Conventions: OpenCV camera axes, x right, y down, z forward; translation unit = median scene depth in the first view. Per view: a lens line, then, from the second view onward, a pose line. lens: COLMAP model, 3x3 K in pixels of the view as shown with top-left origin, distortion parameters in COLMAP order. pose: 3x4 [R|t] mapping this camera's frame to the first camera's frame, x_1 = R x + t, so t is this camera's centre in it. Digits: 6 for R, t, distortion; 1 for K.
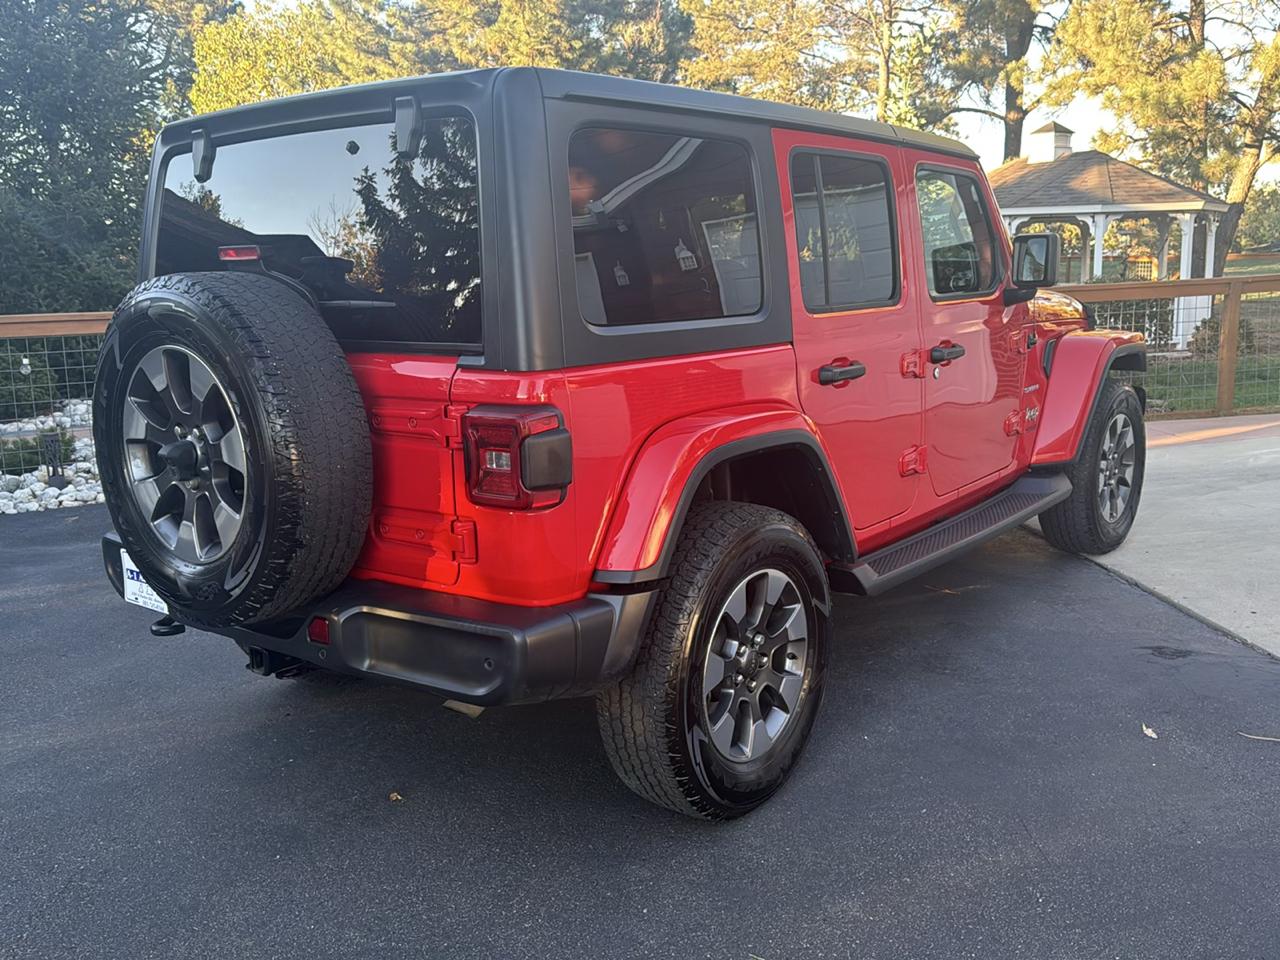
lens RADIAL K [[1151.8, 0, 640.0], [0, 1151.8, 480.0], [0, 0, 1]] dist [0.112032, -0.200520]
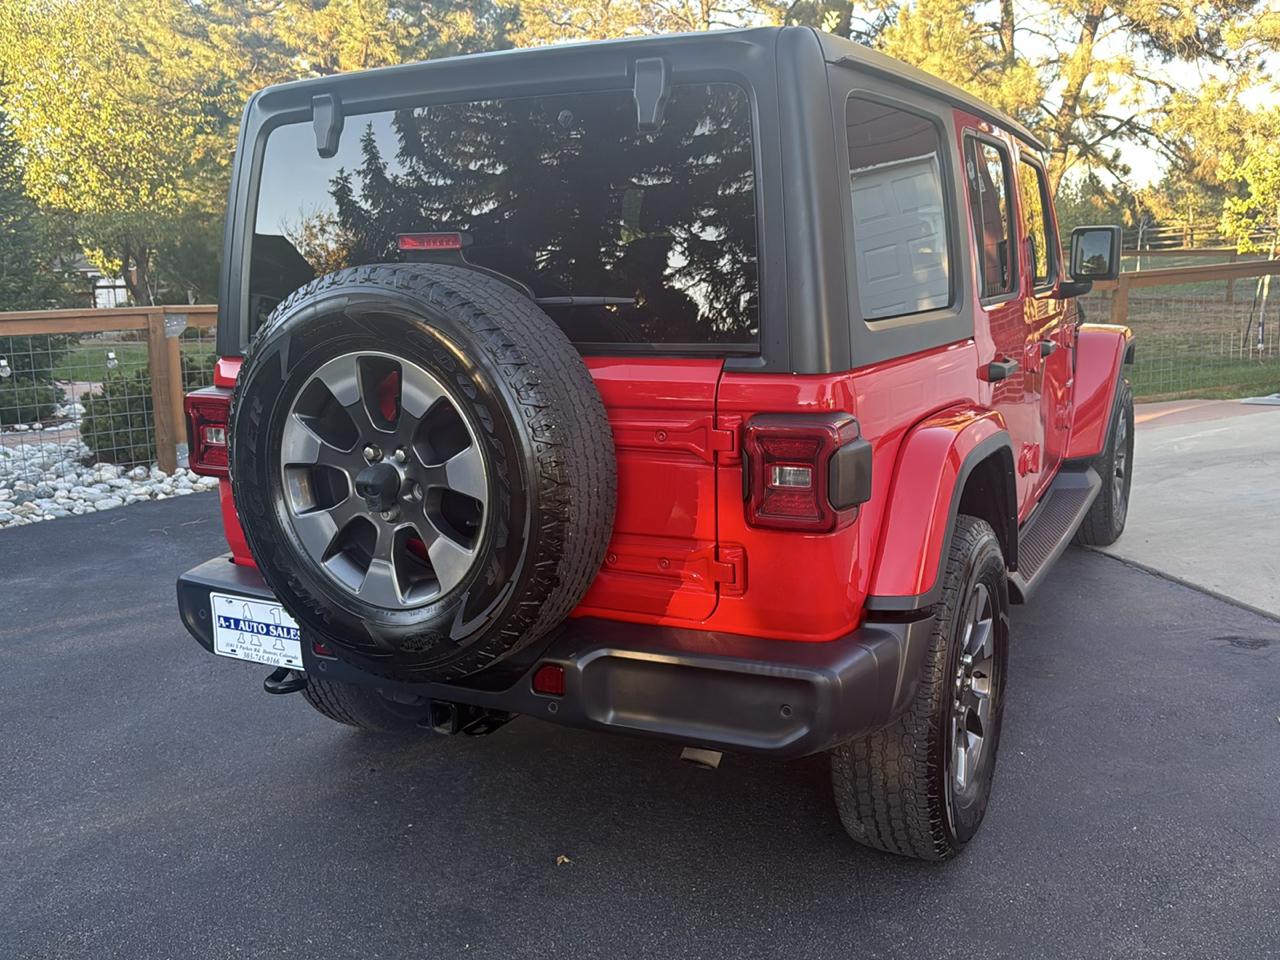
lens RADIAL K [[1151.8, 0, 640.0], [0, 1151.8, 480.0], [0, 0, 1]] dist [0.112032, -0.200520]
pose [[0.984569, -0.031966, 0.172050, -0.297823], [0.031690, 0.999488, 0.004354, -0.016986], [-0.172102, 0.001166, 0.985079, 0.125308]]
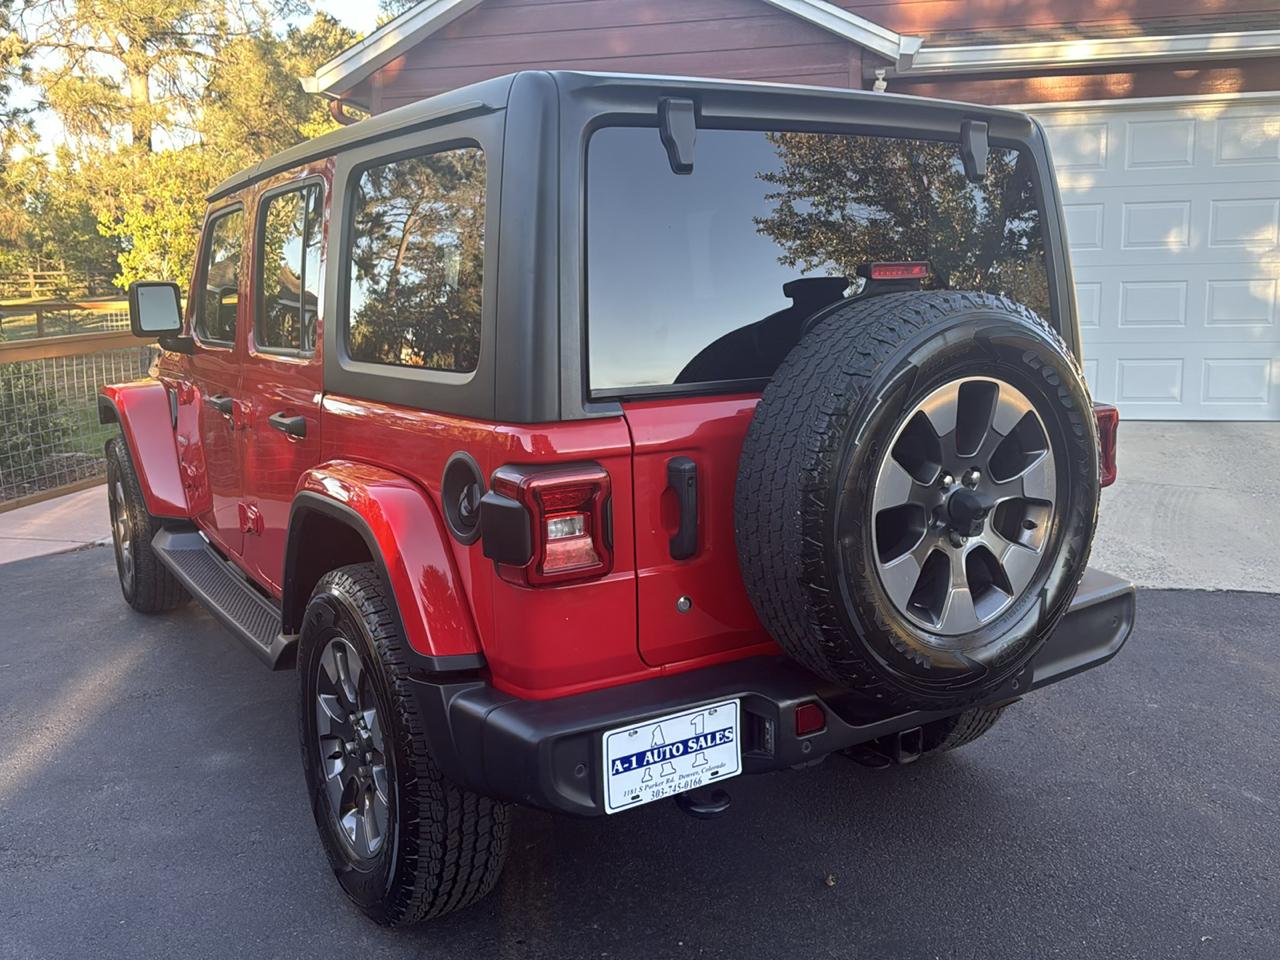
lens RADIAL K [[1151.8, 0, 640.0], [0, 1151.8, 480.0], [0, 0, 1]] dist [0.112032, -0.200520]
pose [[0.332092, -0.143443, 0.932276, -1.058077], [0.189106, 0.978427, 0.083181, -0.129957], [-0.924096, 0.148675, 0.352053, 0.785105]]
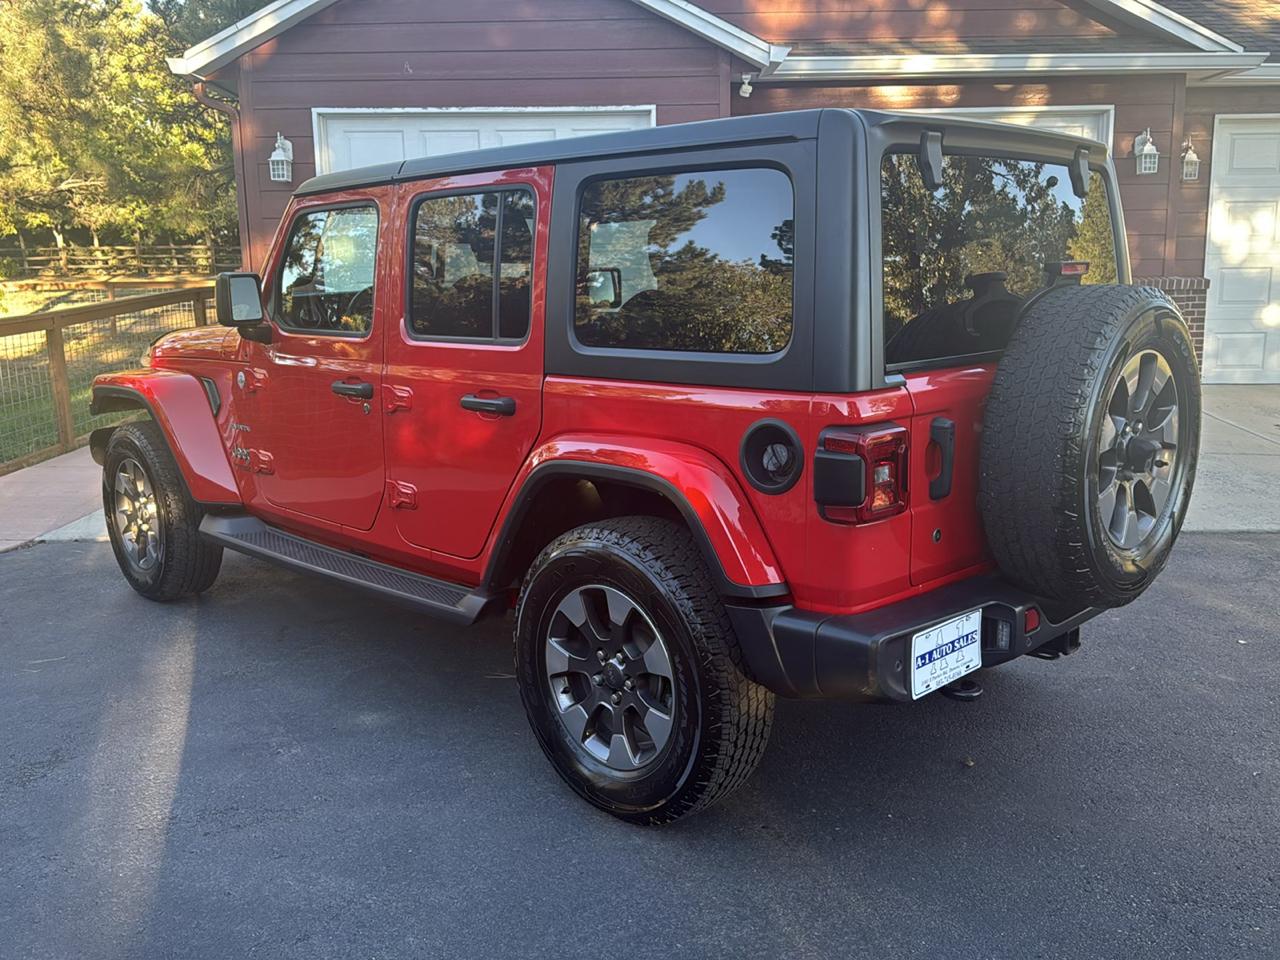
lens RADIAL K [[1151.8, 0, 640.0], [0, 1151.8, 480.0], [0, 0, 1]] dist [0.112032, -0.200520]
pose [[0.116561, -0.164201, 0.979516, -1.295355], [0.200469, 0.969829, 0.138721, -0.202736], [-0.972741, 0.180193, 0.145961, 1.107518]]
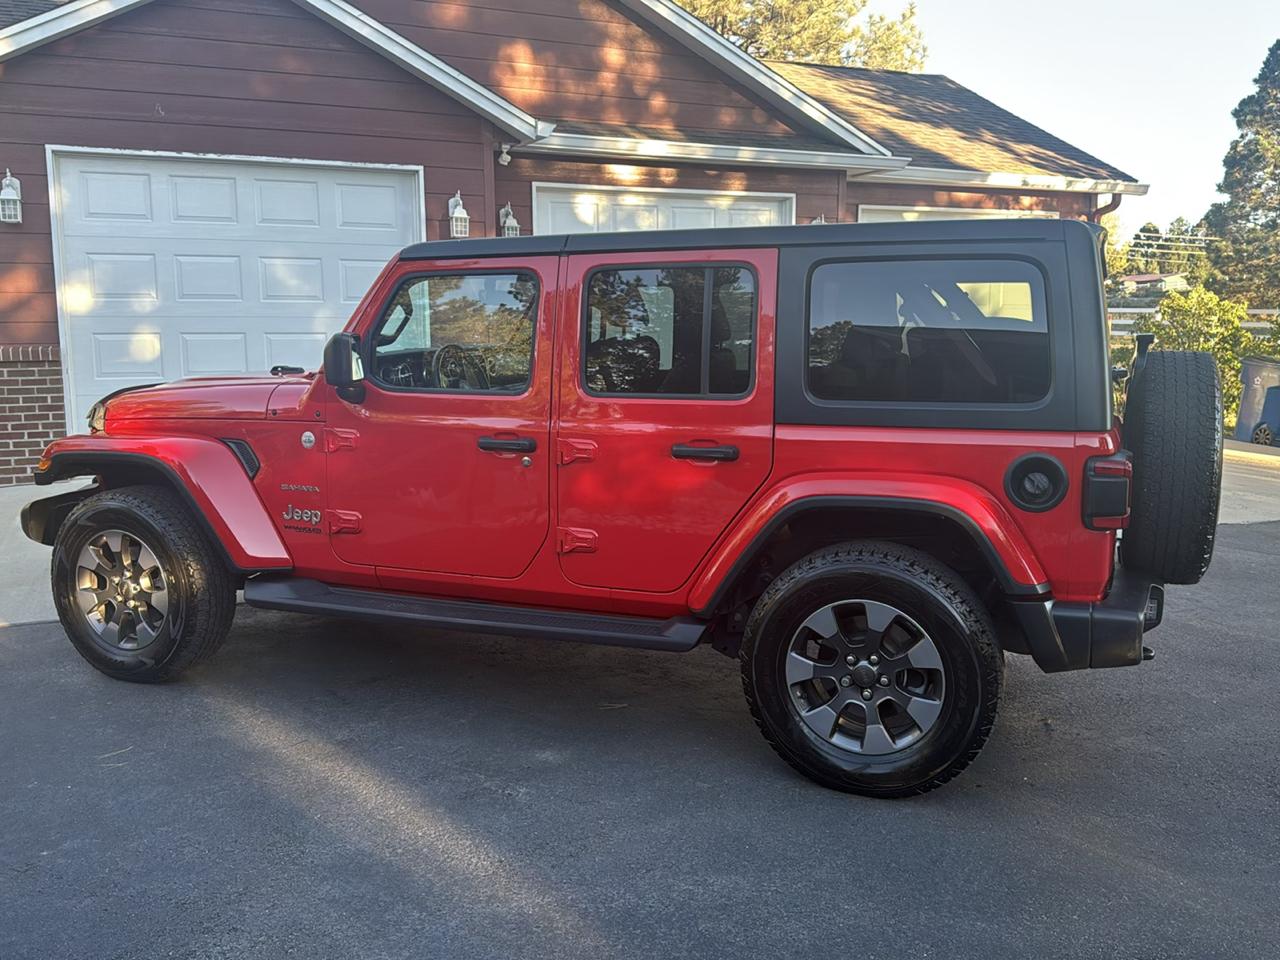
lens RADIAL K [[1151.8, 0, 640.0], [0, 1151.8, 480.0], [0, 0, 1]] dist [0.112032, -0.200520]
pose [[-0.287569, -0.117255, 0.950555, -1.384433], [0.185439, 0.966881, 0.175369, -0.347648], [-0.939636, 0.226701, -0.256301, 1.771572]]
